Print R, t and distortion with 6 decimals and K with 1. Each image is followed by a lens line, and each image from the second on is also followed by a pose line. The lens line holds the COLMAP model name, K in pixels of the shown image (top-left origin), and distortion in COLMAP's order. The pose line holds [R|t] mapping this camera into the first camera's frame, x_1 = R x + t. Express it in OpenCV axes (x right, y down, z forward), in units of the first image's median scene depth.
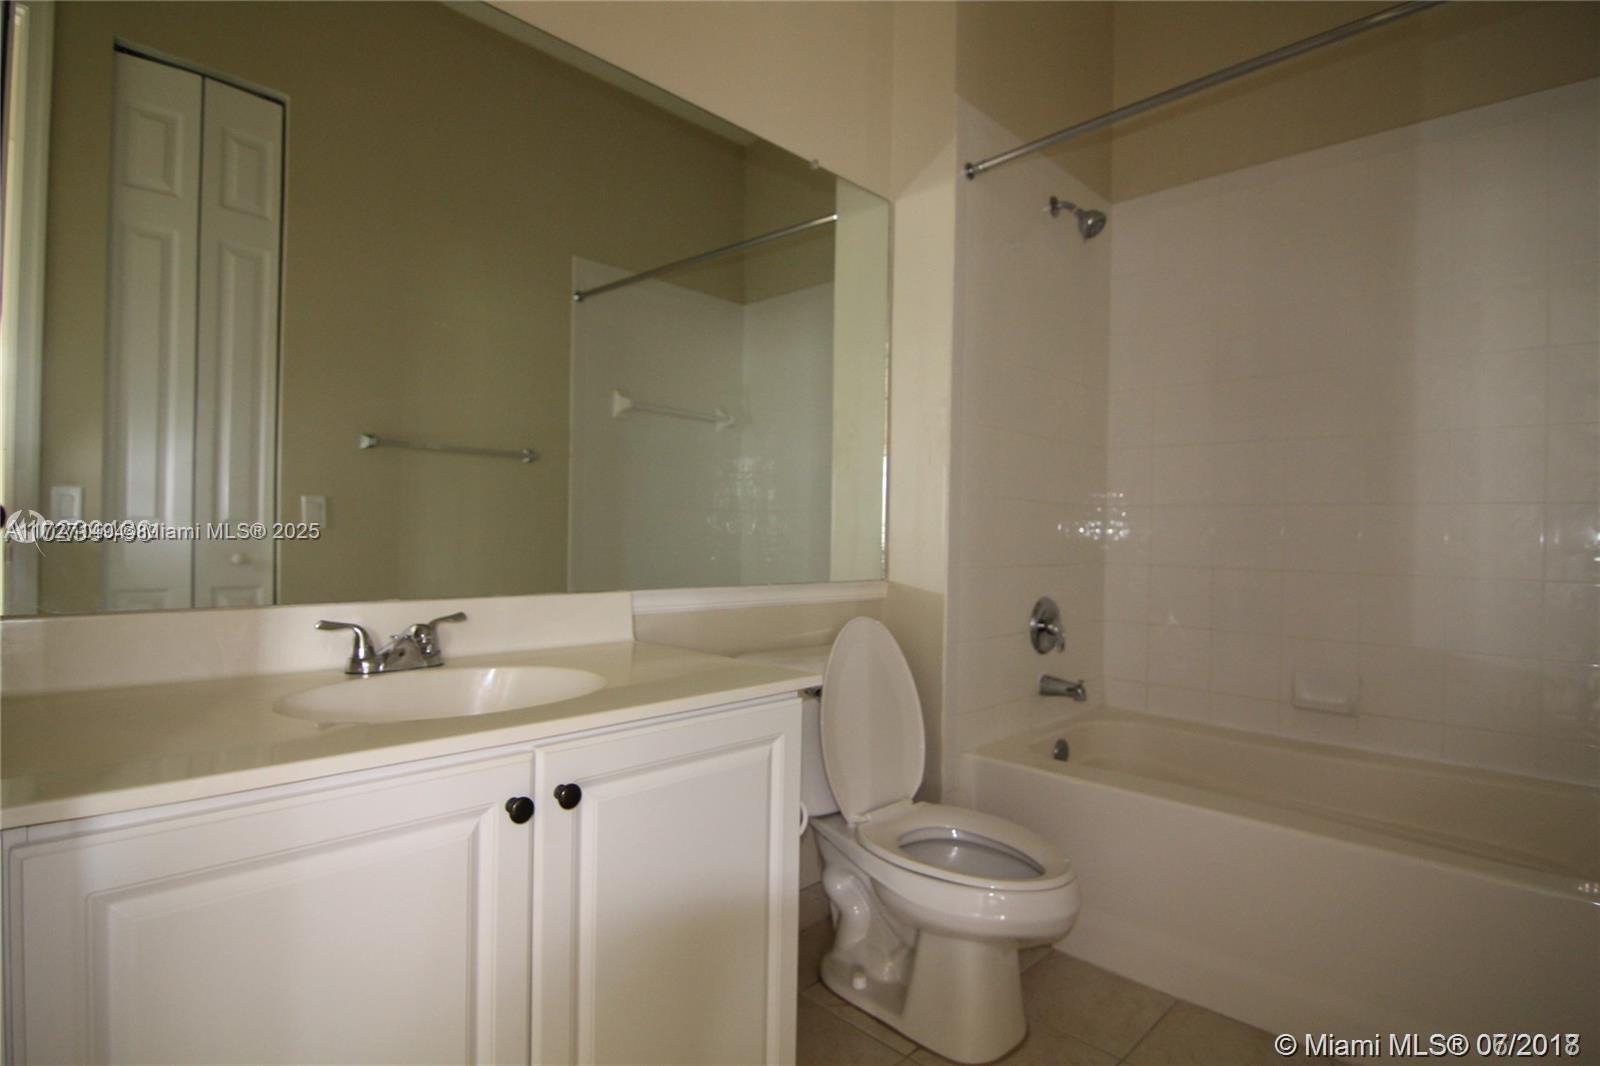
lens RADIAL K [[804.4, 0, 802.2], [0, 804.4, 533.0], [0, 0, 1]] dist [0.004458, -0.020539]
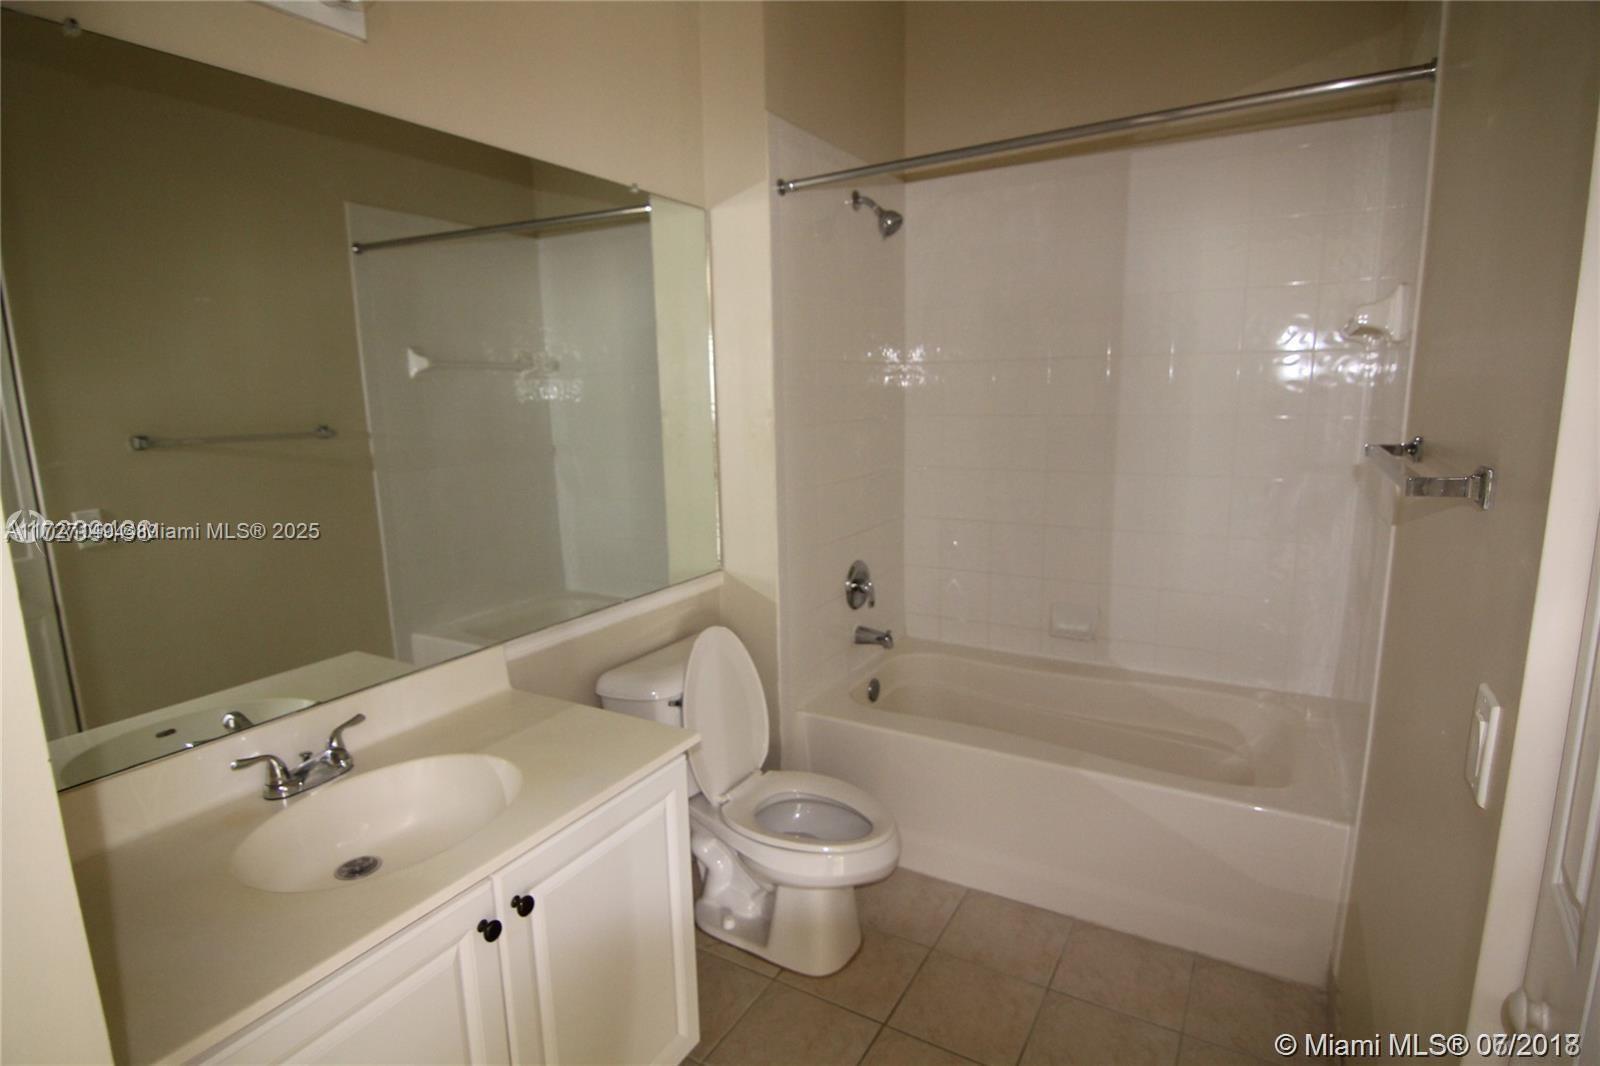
lens RADIAL K [[812.4, 0, 799.5], [0, 812.4, 535.6], [0, 0, 1]] dist [0.001288, -0.019425]
pose [[0.968124, -0.080470, 0.237194, -0.057800], [0.038180, 0.983331, 0.177769, -0.195412], [-0.247545, -0.163046, 0.955059, -0.091111]]
